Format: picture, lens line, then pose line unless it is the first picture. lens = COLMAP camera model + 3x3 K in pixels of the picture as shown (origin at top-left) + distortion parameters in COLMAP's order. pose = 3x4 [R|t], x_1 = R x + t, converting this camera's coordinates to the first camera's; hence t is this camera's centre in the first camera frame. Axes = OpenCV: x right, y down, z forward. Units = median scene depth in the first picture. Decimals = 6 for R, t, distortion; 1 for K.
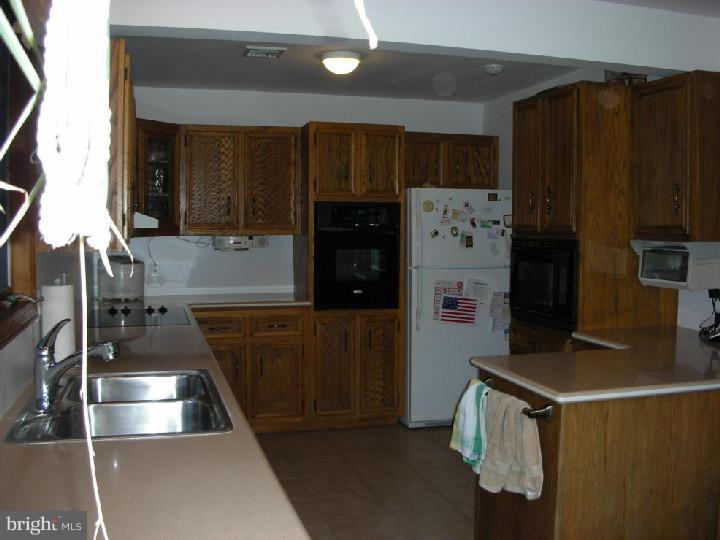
lens RADIAL K [[752.6, 0, 360.0], [0, 752.6, 270.0], [0, 0, 1]] dist [-0.237568, 0.181721]
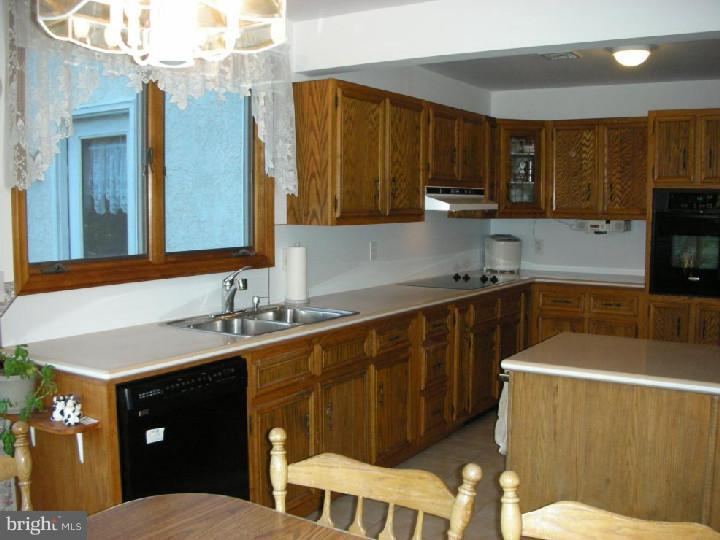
lens RADIAL K [[752.6, 0, 360.0], [0, 752.6, 270.0], [0, 0, 1]] dist [-0.237568, 0.181721]
pose [[0.642890, 0.063879, -0.763291, 0.445514], [-0.049479, 0.997898, 0.041838, -0.000893], [0.764359, 0.010869, 0.644699, 0.050082]]
